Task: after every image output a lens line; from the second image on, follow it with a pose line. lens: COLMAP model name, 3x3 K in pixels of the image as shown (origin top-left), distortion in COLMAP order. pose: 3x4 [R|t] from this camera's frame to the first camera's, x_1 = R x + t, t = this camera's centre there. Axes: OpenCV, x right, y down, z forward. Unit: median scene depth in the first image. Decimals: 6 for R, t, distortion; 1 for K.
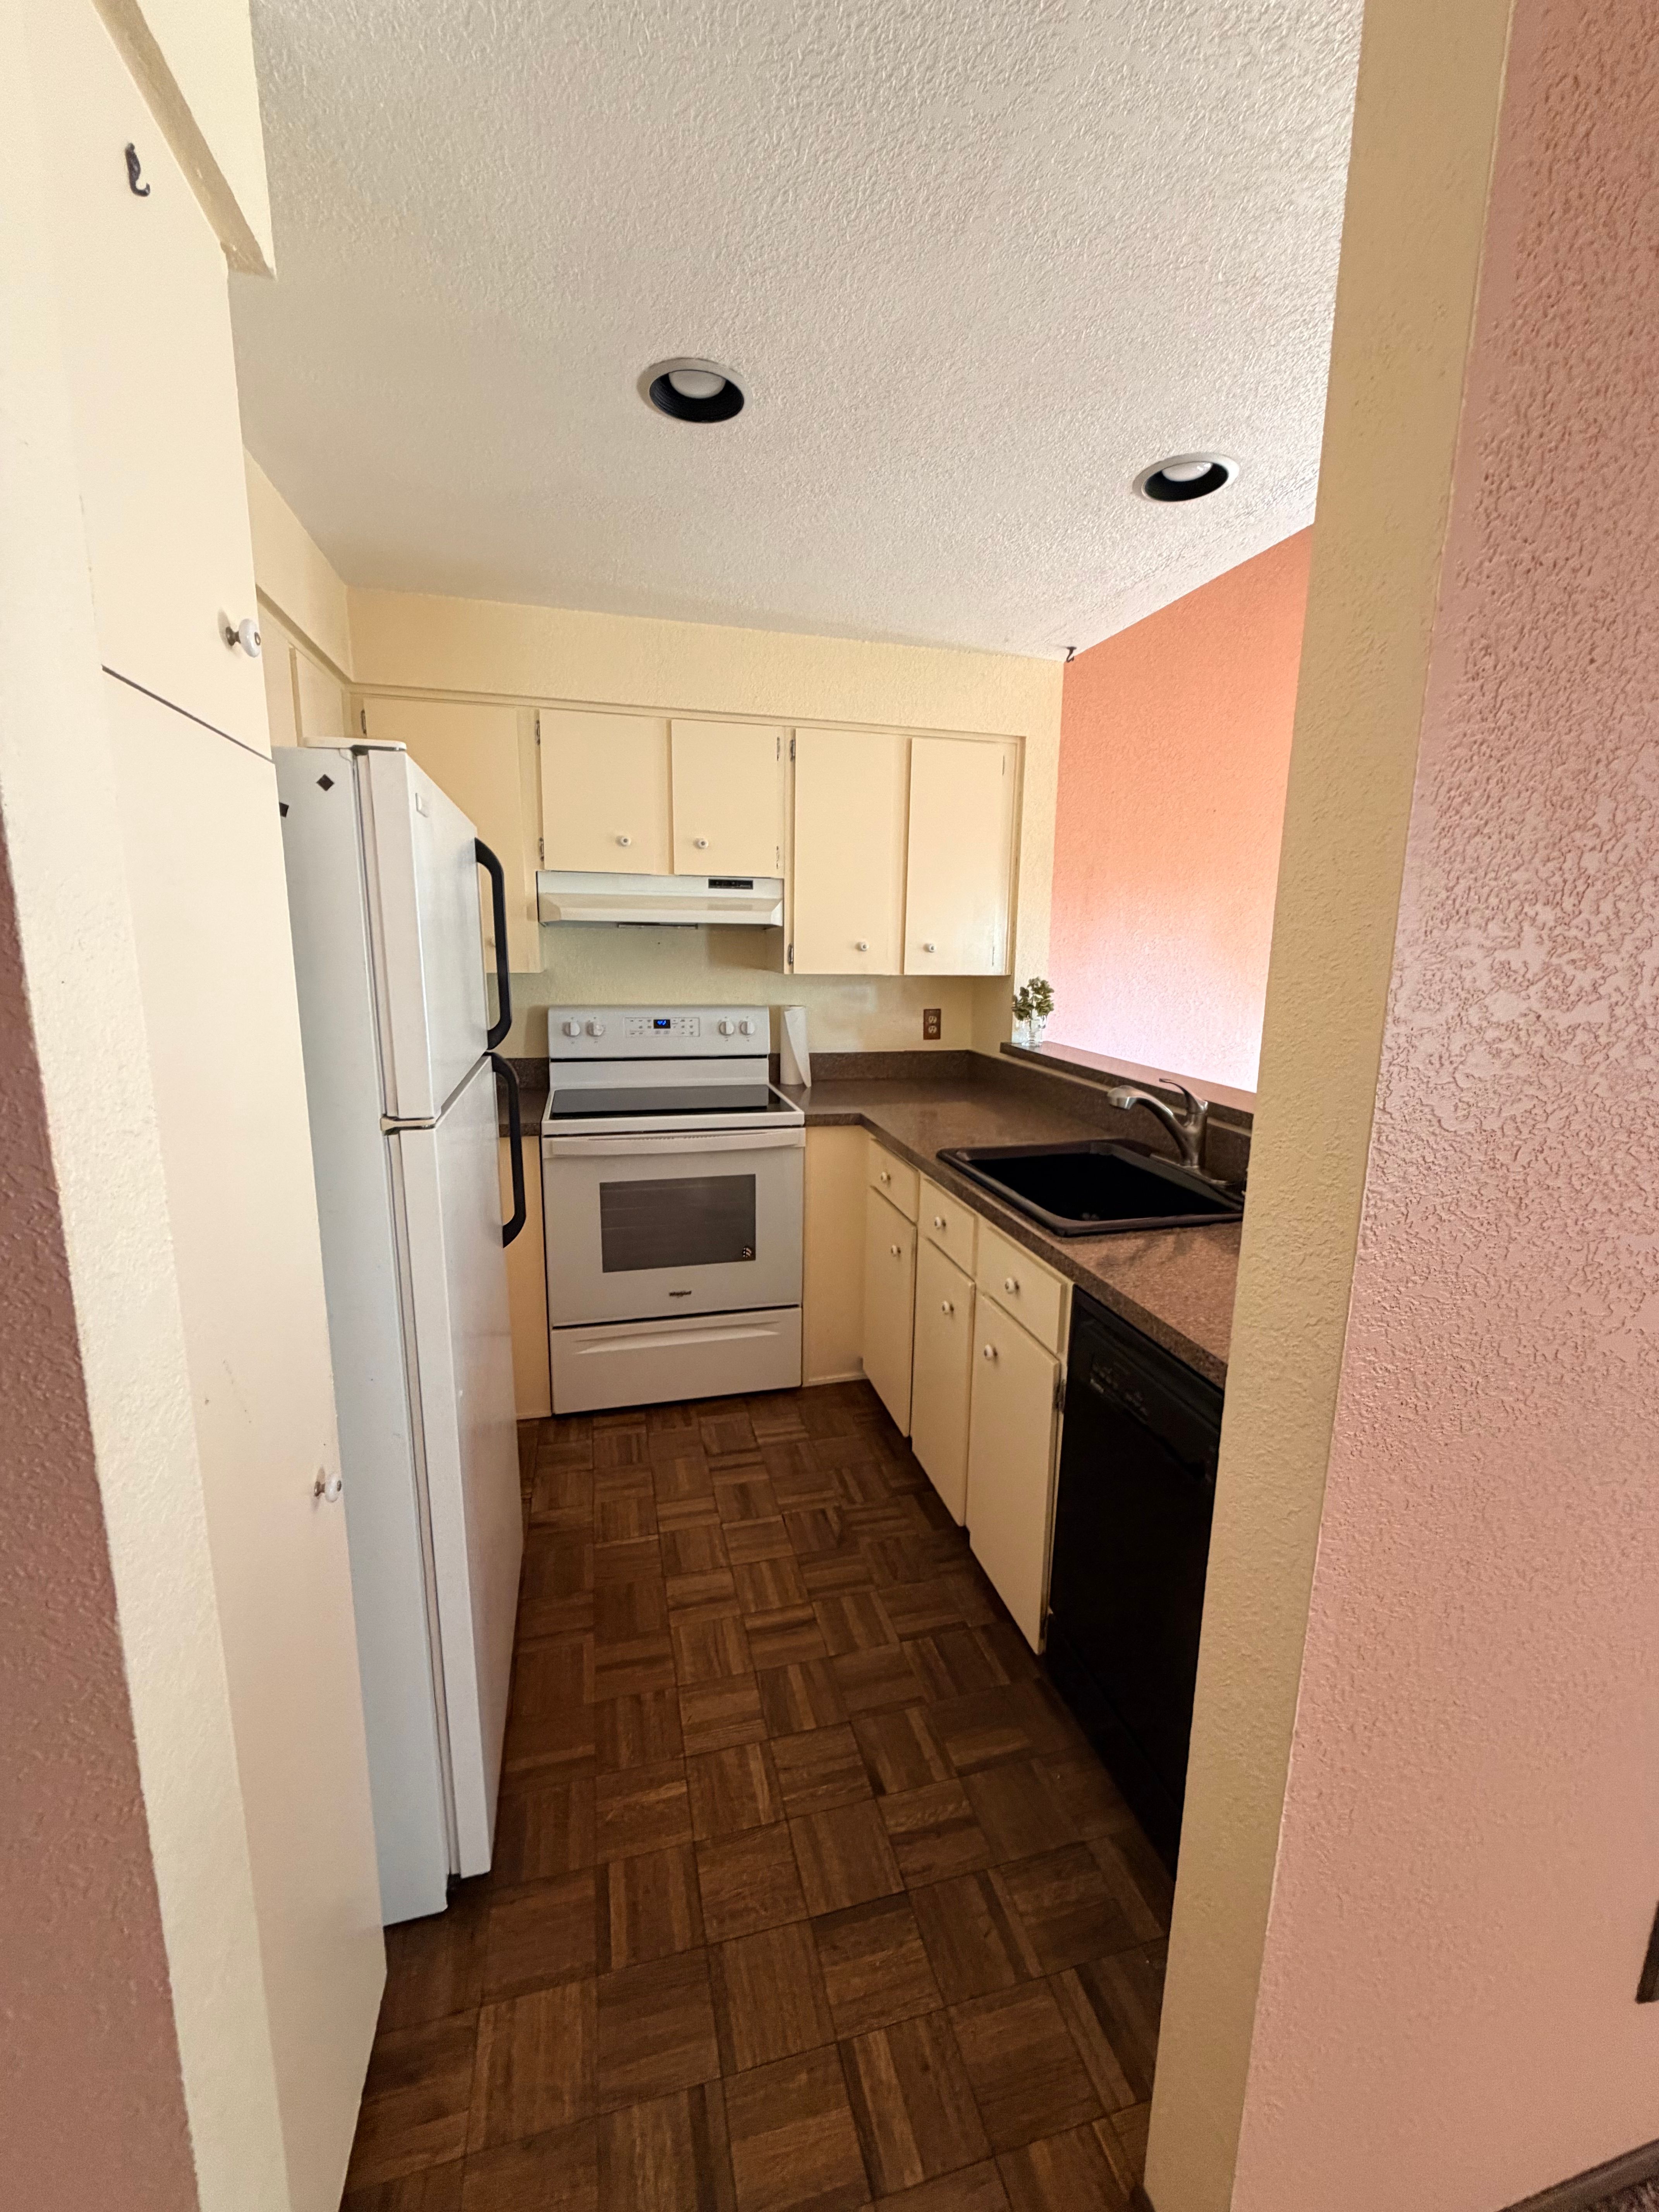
lens RADIAL K [[881.0, 0, 831.7], [0, 881.0, 1097.0], [0, 0, 1]] dist [-0.005761, 0.000609]
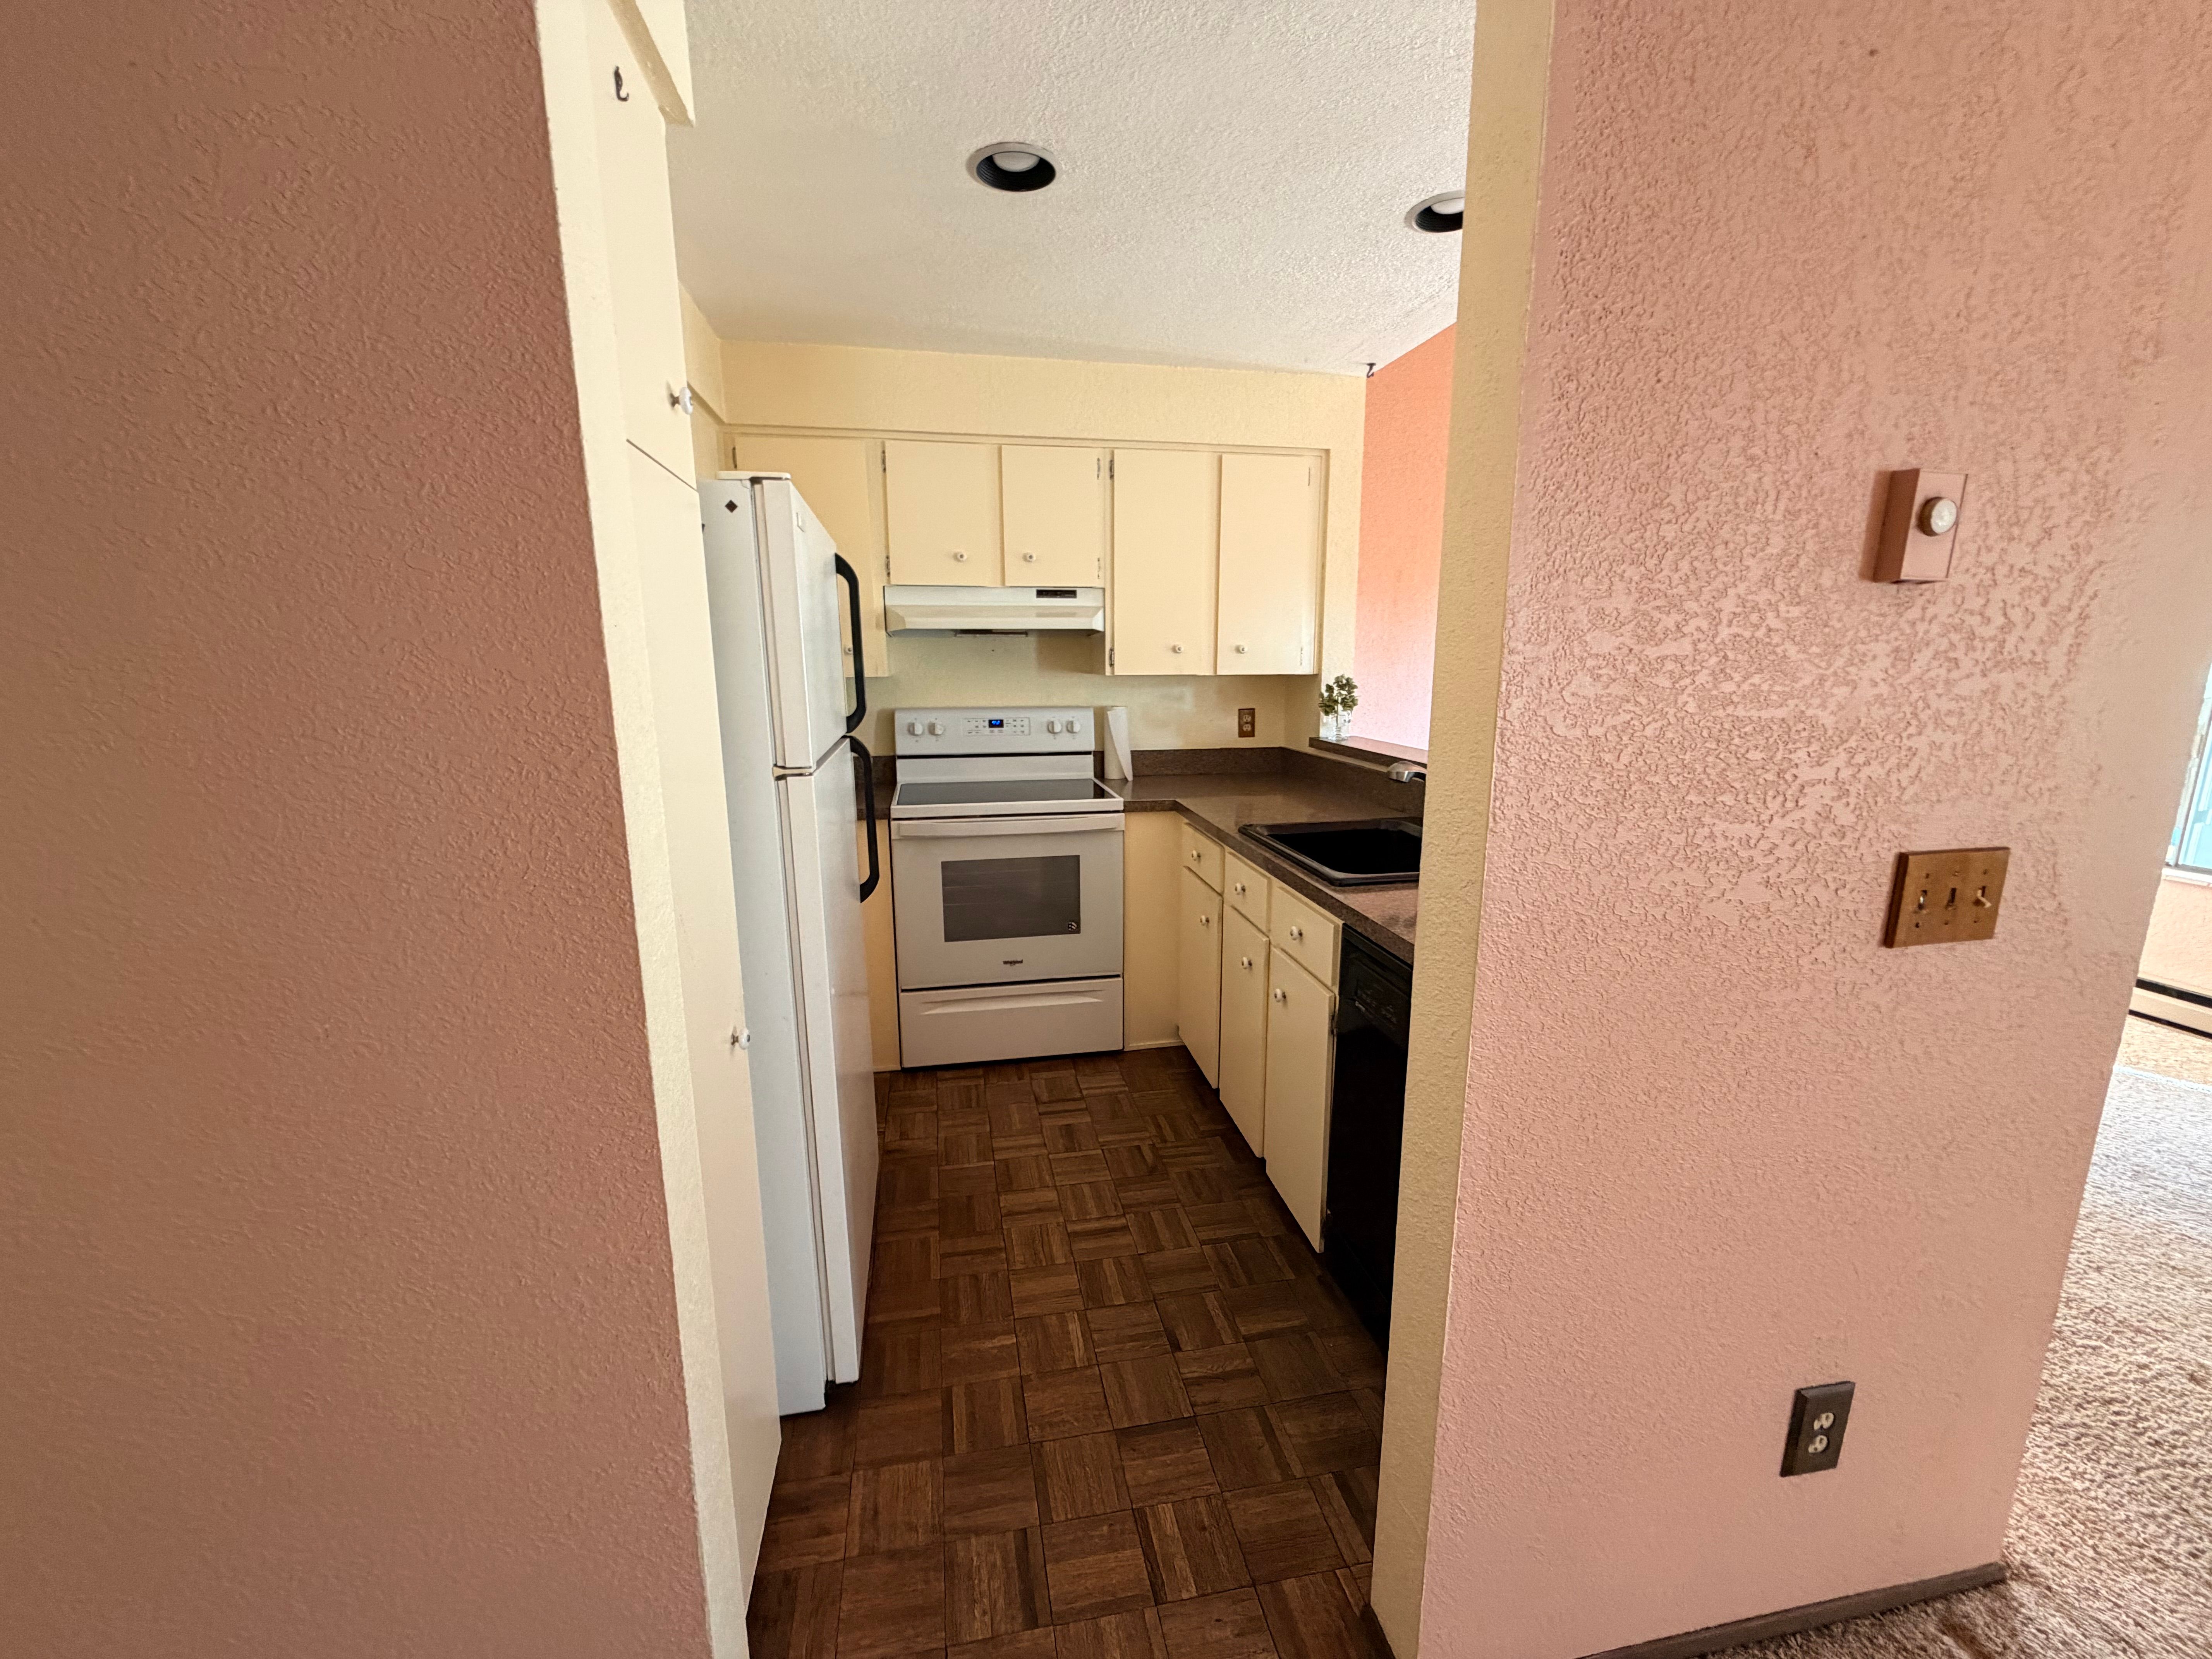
lens RADIAL K [[881.0, 0, 1105.7], [0, 881.0, 831.0], [0, 0, 1]] dist [-0.005761, 0.000609]
pose [[0.997240, -0.004575, -0.074108, 0.054456], [0.005661, 0.999880, 0.014448, 0.080737], [0.074033, -0.014828, 0.997146, -0.198830]]
